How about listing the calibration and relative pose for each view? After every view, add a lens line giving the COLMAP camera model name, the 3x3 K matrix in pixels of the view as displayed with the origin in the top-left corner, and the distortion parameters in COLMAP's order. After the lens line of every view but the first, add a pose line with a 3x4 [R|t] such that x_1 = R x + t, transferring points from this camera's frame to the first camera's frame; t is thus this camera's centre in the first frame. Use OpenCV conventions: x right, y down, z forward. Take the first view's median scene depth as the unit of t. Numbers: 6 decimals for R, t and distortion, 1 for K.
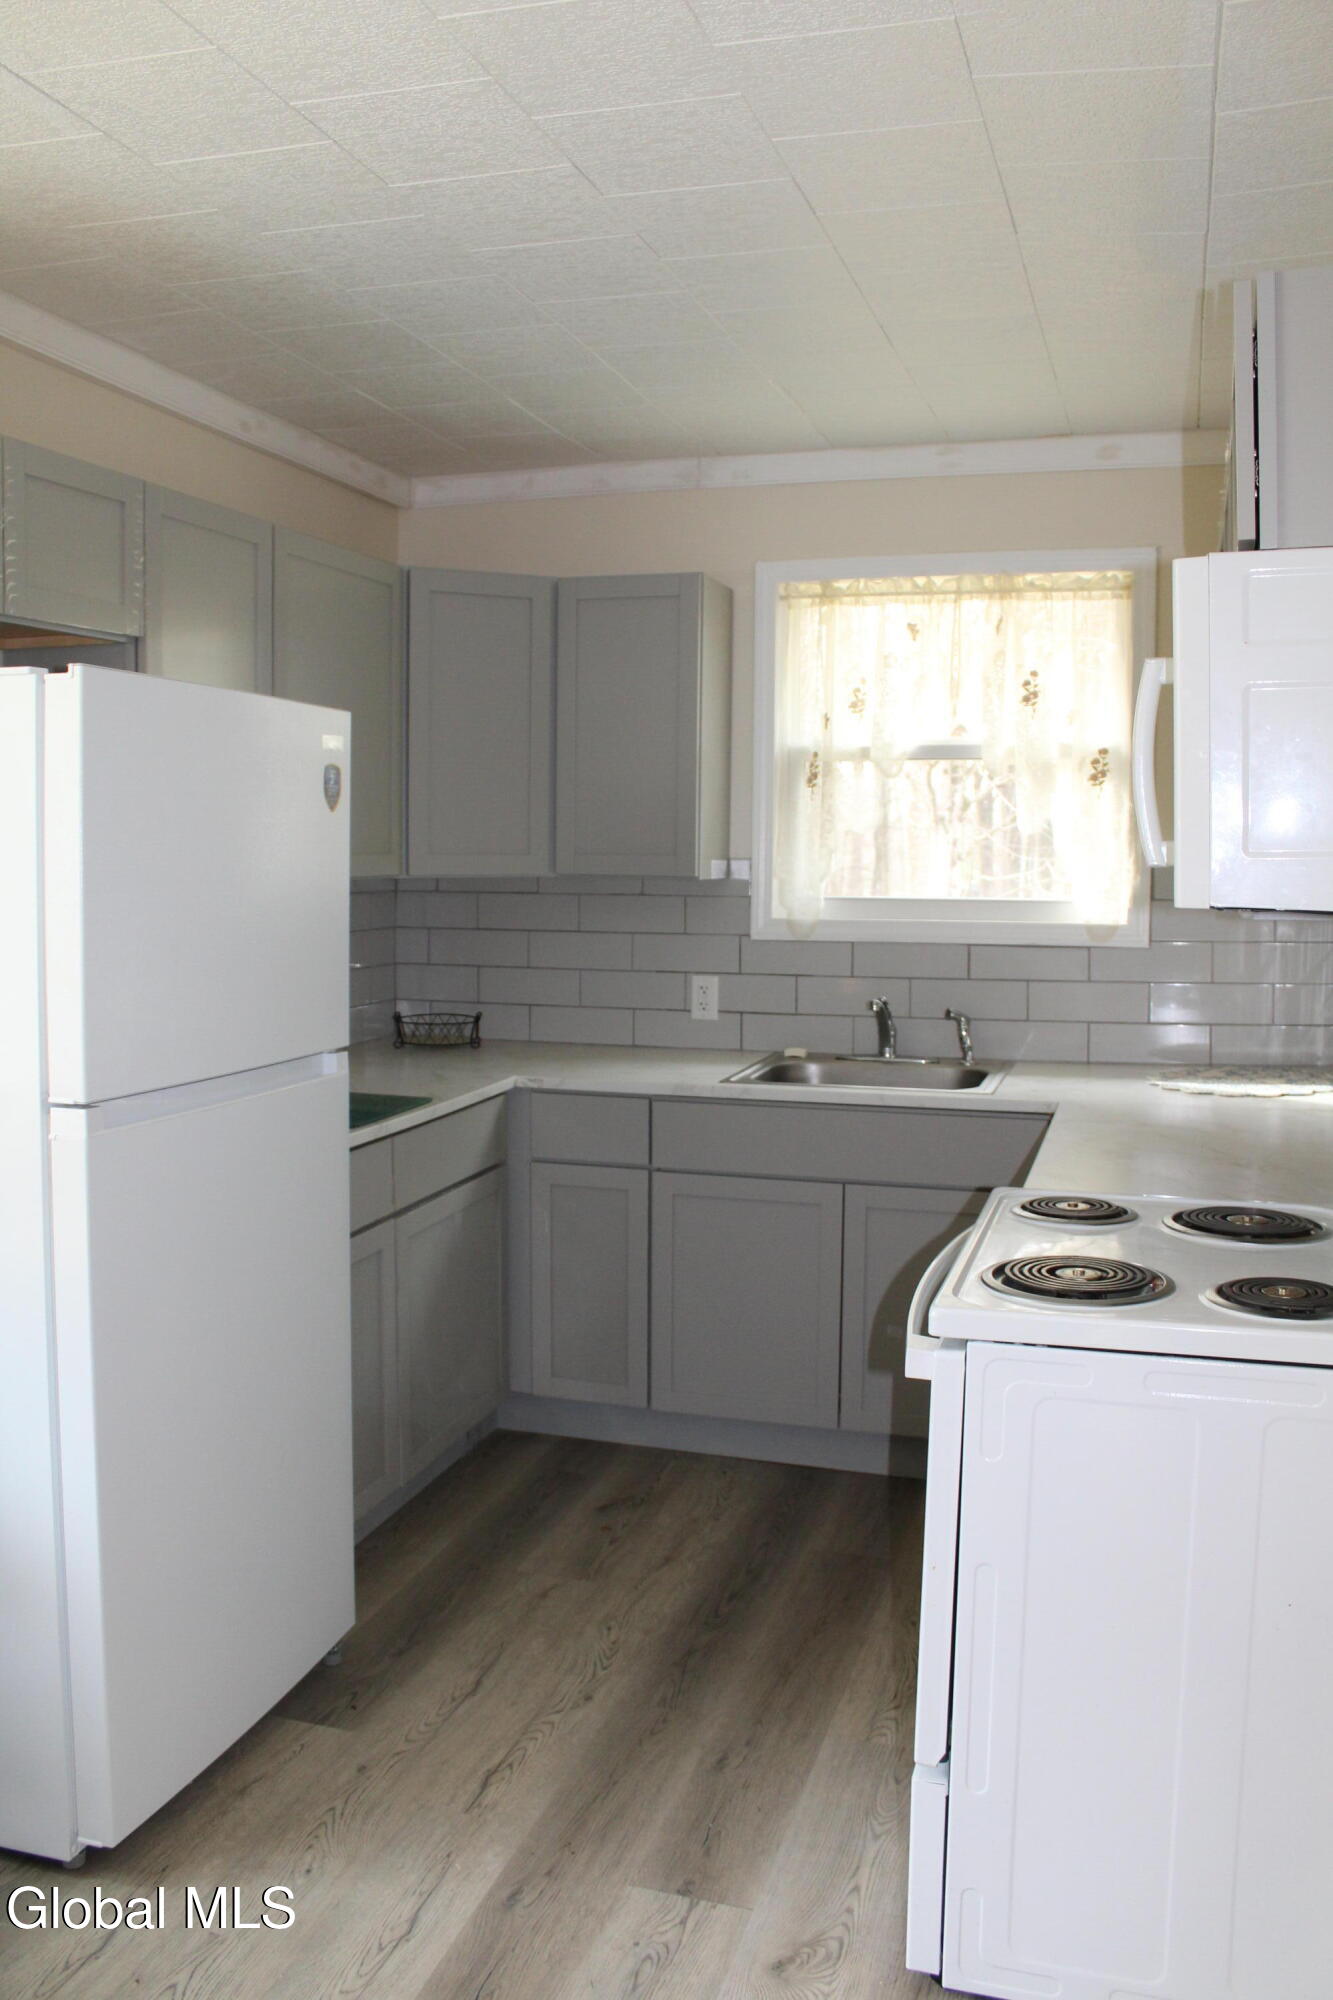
lens RADIAL K [[1675.3, 0, 668.5], [0, 1675.3, 996.4], [0, 0, 1]] dist [-0.159913, 0.137521]
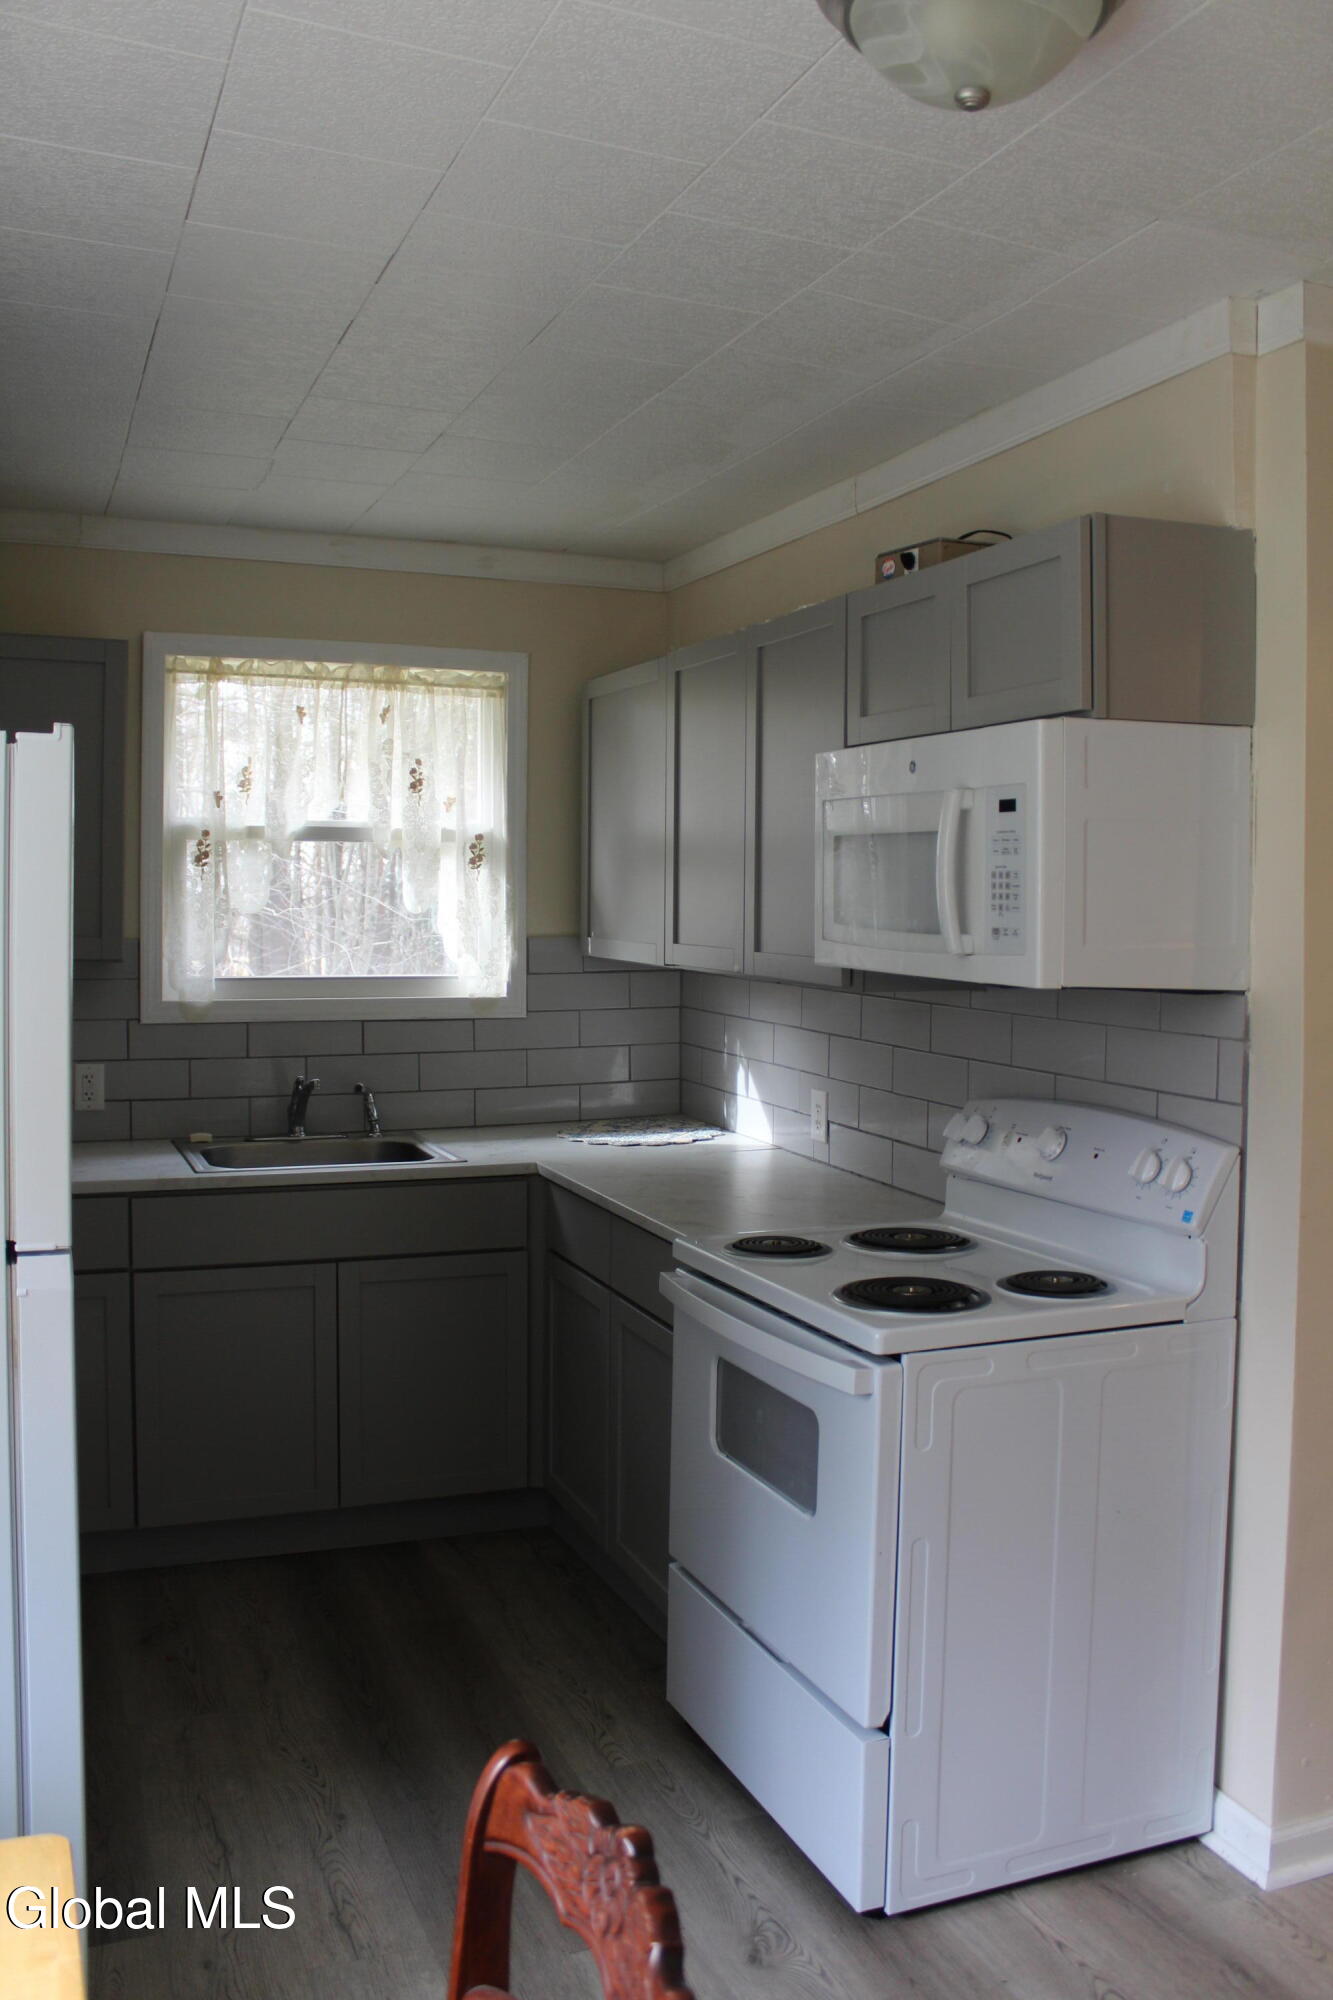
lens RADIAL K [[1675.3, 0, 675.3], [0, 1675.3, 996.6], [0, 0, 1]] dist [-0.159913, 0.137521]
pose [[0.776147, -0.025992, 0.630016, -0.324954], [0.050488, 0.998504, -0.021004, -0.014806], [-0.628527, 0.048110, 0.776298, 0.077683]]
